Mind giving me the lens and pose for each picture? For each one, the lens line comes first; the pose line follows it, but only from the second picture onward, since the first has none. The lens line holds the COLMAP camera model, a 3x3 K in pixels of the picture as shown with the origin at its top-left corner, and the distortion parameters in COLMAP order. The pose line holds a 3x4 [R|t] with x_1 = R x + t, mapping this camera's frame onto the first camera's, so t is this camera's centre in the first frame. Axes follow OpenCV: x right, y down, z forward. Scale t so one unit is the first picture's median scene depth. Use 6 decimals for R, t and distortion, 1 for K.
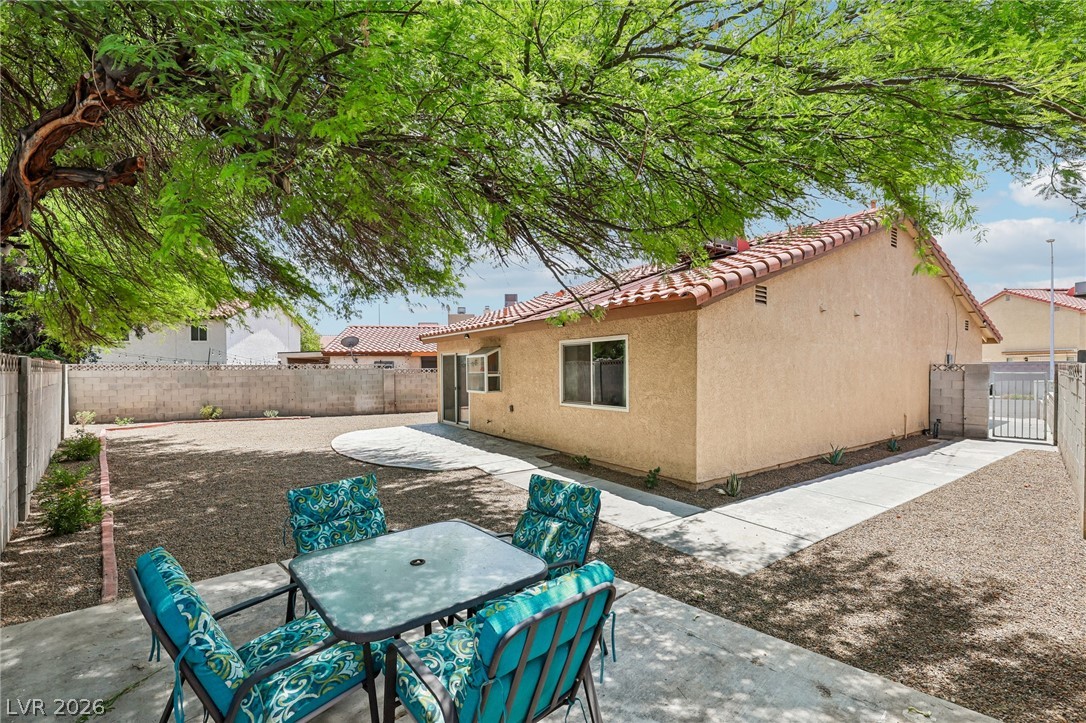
lens RADIAL K [[467.2, 0, 539.5], [0, 467.2, 366.1], [0, 0, 1]] dist [0.000006, 0.000168]
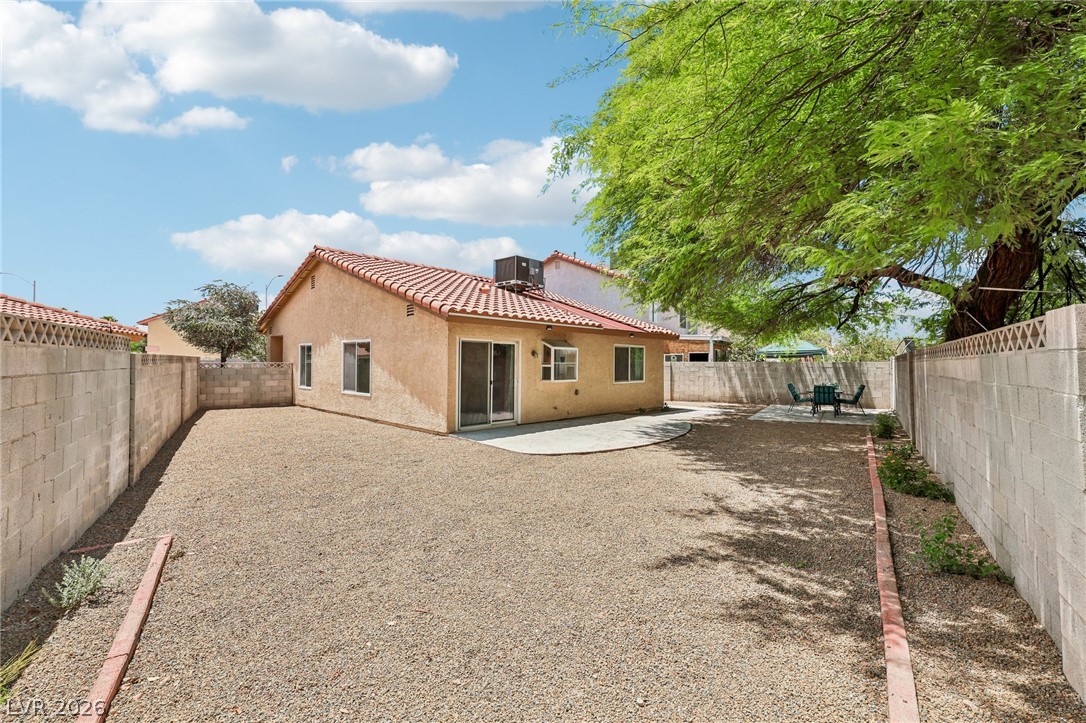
lens RADIAL K [[465.4, 0, 538.1], [0, 465.4, 362.0], [0, 0, 1]] dist [0.001273, 0.000215]
pose [[-0.208987, 0.012788, 0.977835, -1.383990], [-0.000742, 0.999912, -0.013235, 0.028906], [-0.977918, -0.003491, -0.208959, 1.500115]]
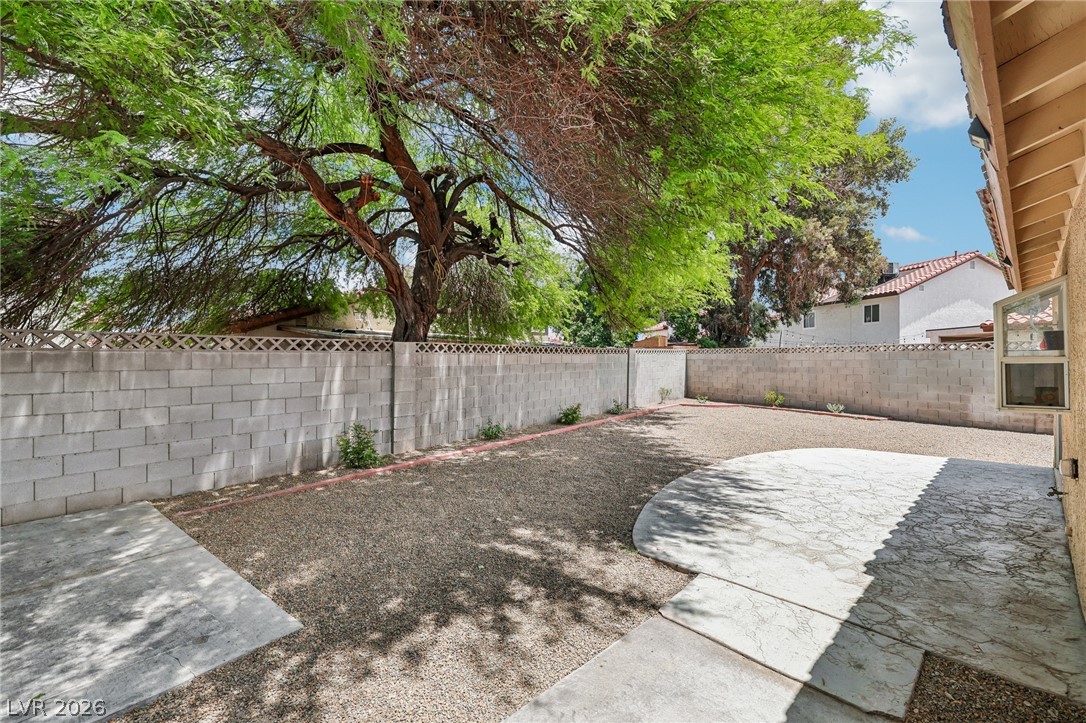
lens RADIAL K [[465.4, 0, 538.1], [0, 465.4, 362.0], [0, 0, 1]] dist [0.001273, 0.000215]
pose [[0.145183, 0.013181, -0.989317, 0.207934], [0.008237, 0.999861, 0.014530, 0.015950], [0.989370, -0.010259, 0.145054, 0.669662]]
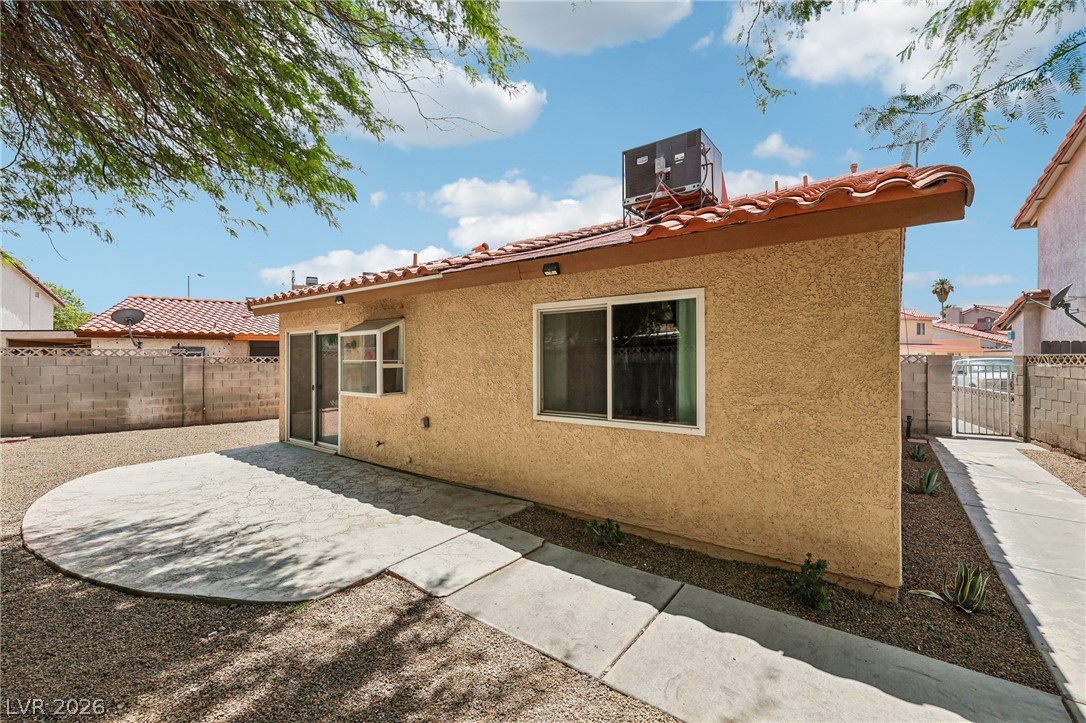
lens RADIAL K [[455.3, 0, 539.7], [0, 455.3, 350.0], [0, 0, 1]] dist [0.000190, -0.000238]
pose [[0.949283, 0.013809, 0.314120, -0.115682], [-0.007575, 0.999750, -0.021061, 0.011497], [-0.314332, 0.017613, 0.949150, 0.451607]]
